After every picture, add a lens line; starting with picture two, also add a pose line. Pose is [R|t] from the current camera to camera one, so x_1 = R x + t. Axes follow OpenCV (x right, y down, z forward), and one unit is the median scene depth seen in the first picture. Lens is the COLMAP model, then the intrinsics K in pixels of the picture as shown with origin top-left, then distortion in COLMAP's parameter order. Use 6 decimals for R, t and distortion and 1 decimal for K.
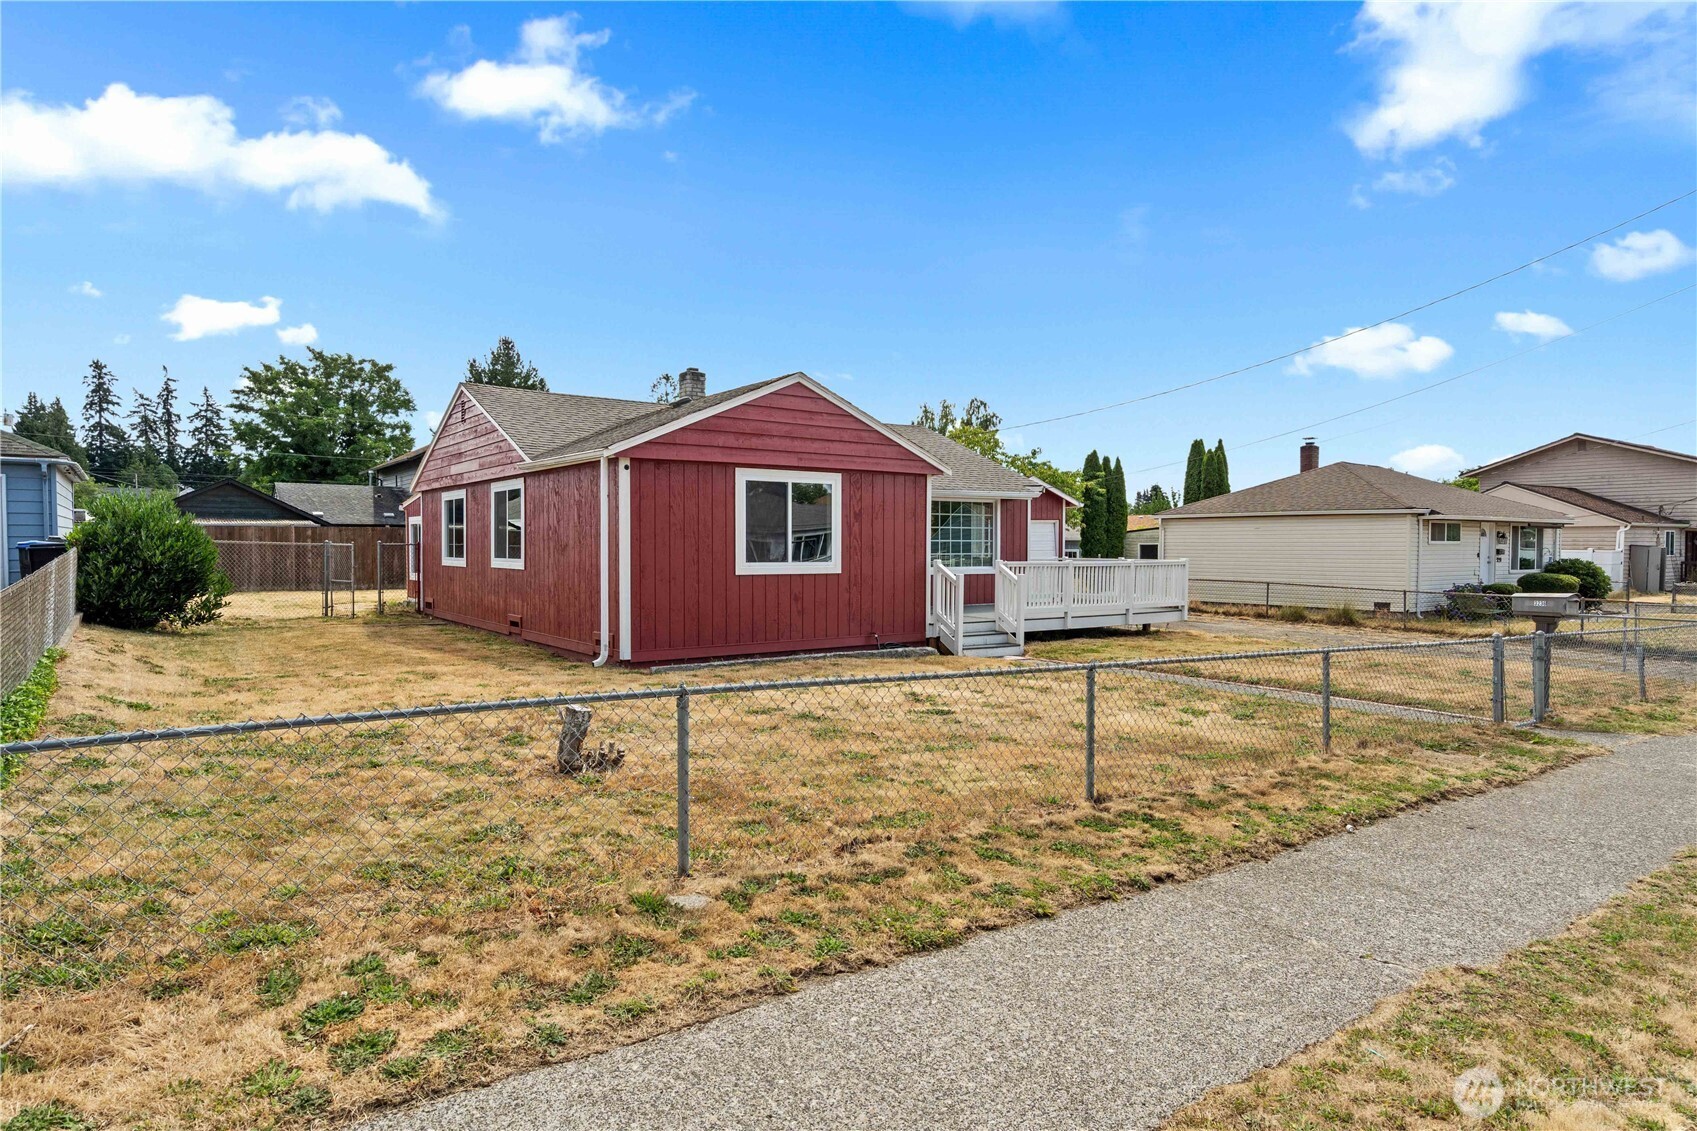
lens RADIAL K [[979.7, 0, 841.8], [0, 979.7, 537.2], [0, 0, 1]] dist [-0.001250, -0.000330]
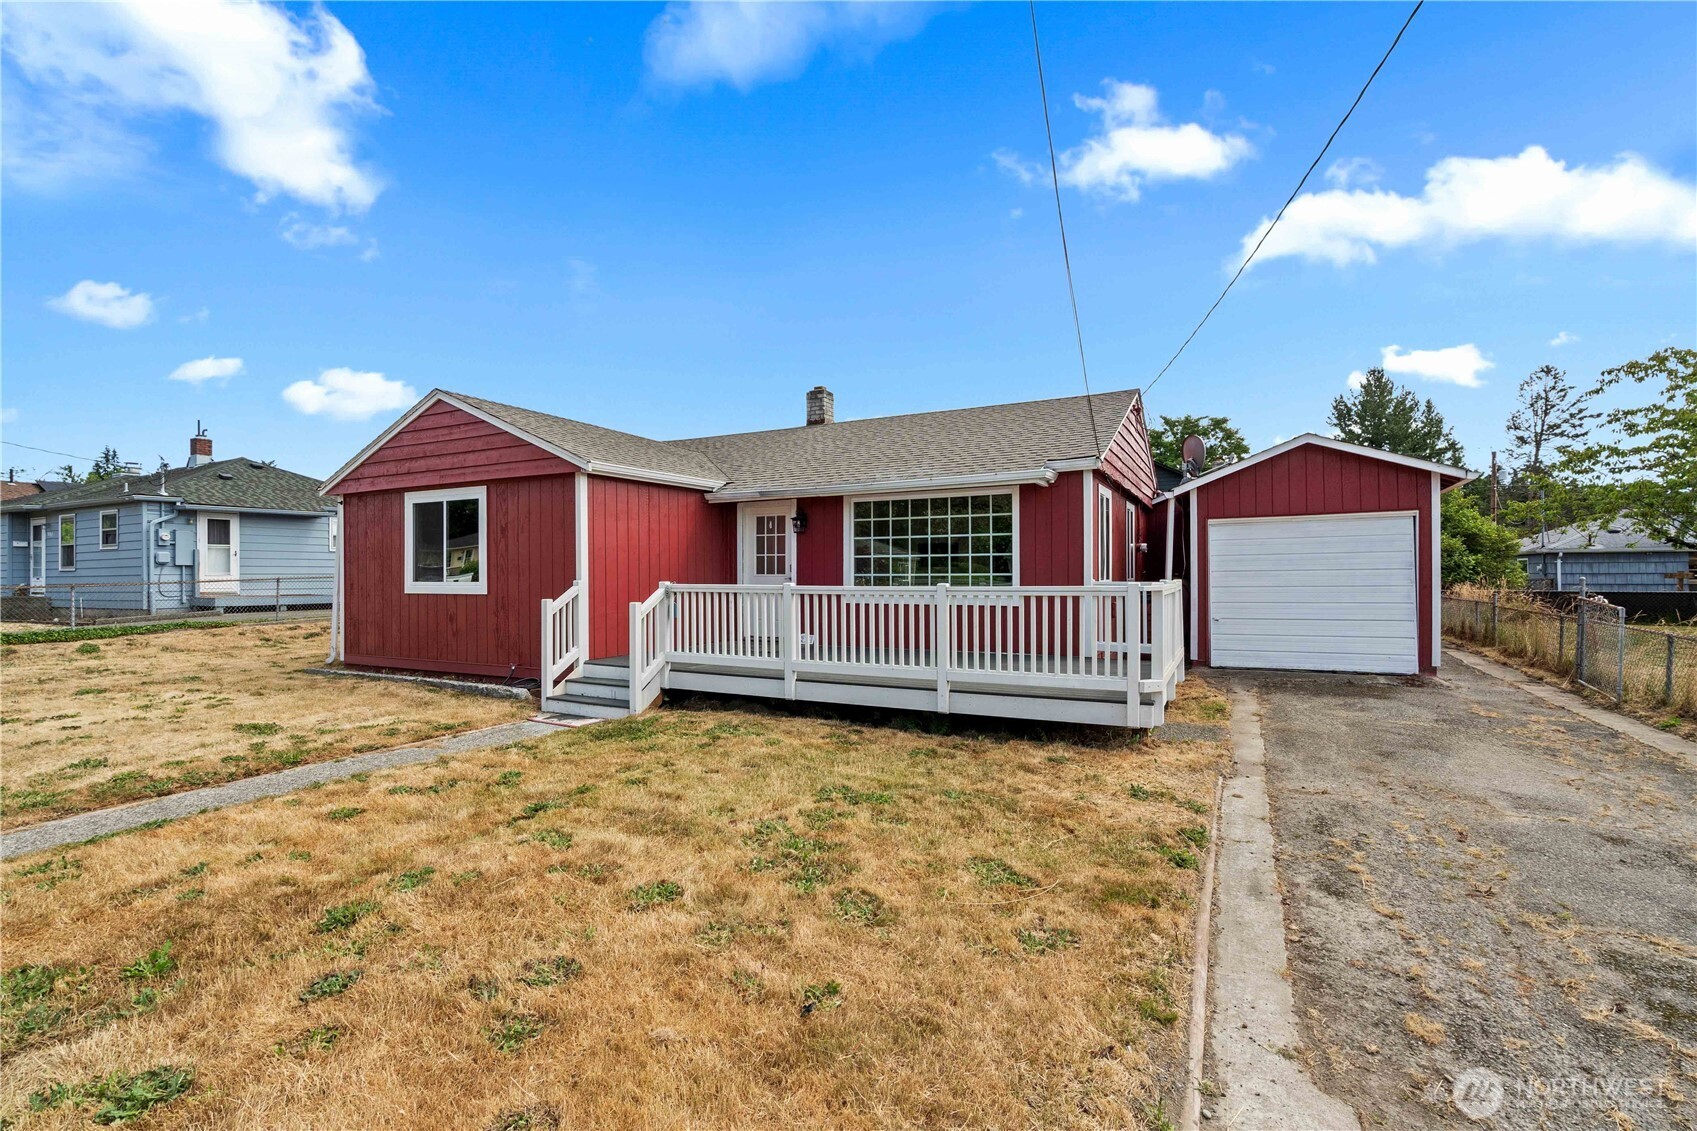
lens RADIAL K [[771.9, 0, 848.5], [0, 771.9, 565.5], [0, 0, 1]] dist [0.003789, 0.000411]
pose [[0.450293, -0.014306, -0.892766, 0.441638], [0.011391, 0.999882, -0.010277, 0.011555], [0.892808, -0.005541, 0.450403, 0.541251]]
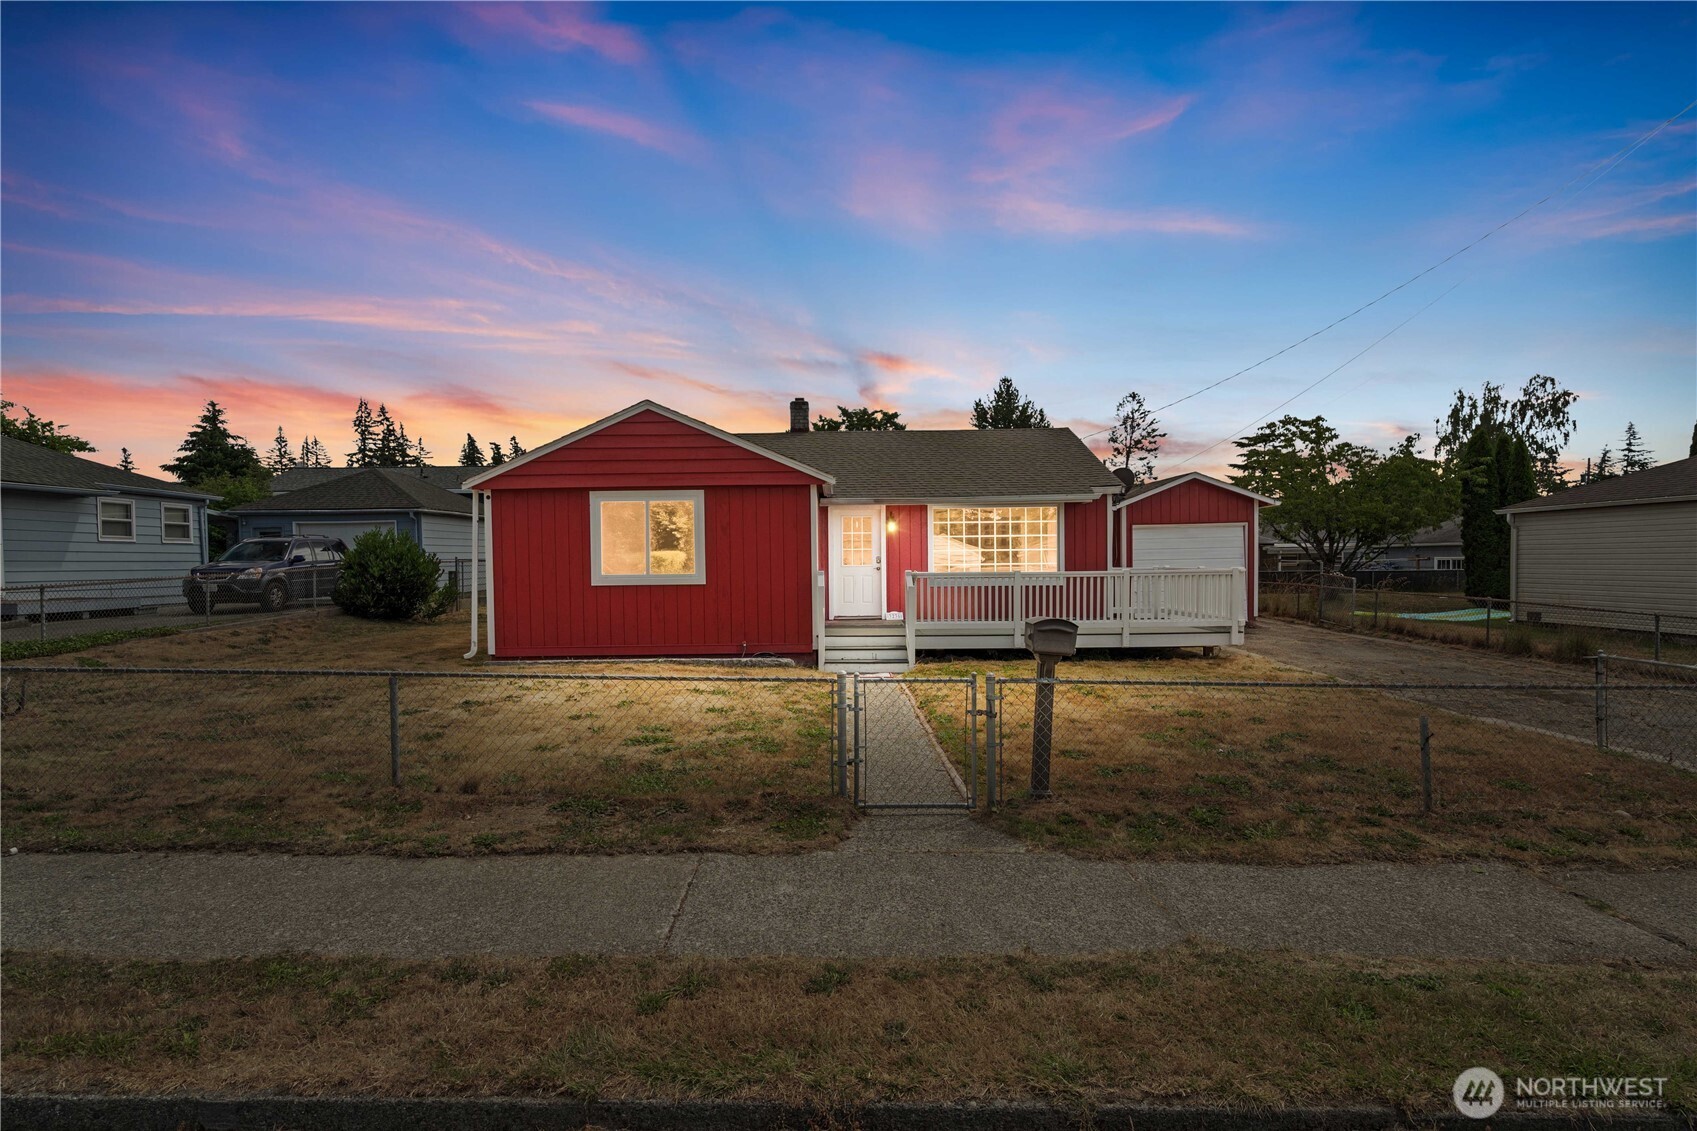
lens RADIAL K [[885.8, 0, 848.5], [0, 885.8, 565.5], [0, 0, 1]] dist [0.000911, 0.000416]
pose [[0.814555, -0.008781, -0.580019, 0.377531], [0.018735, 0.999762, 0.011175, 0.004667], [0.579783, -0.019969, 0.814526, 0.172283]]
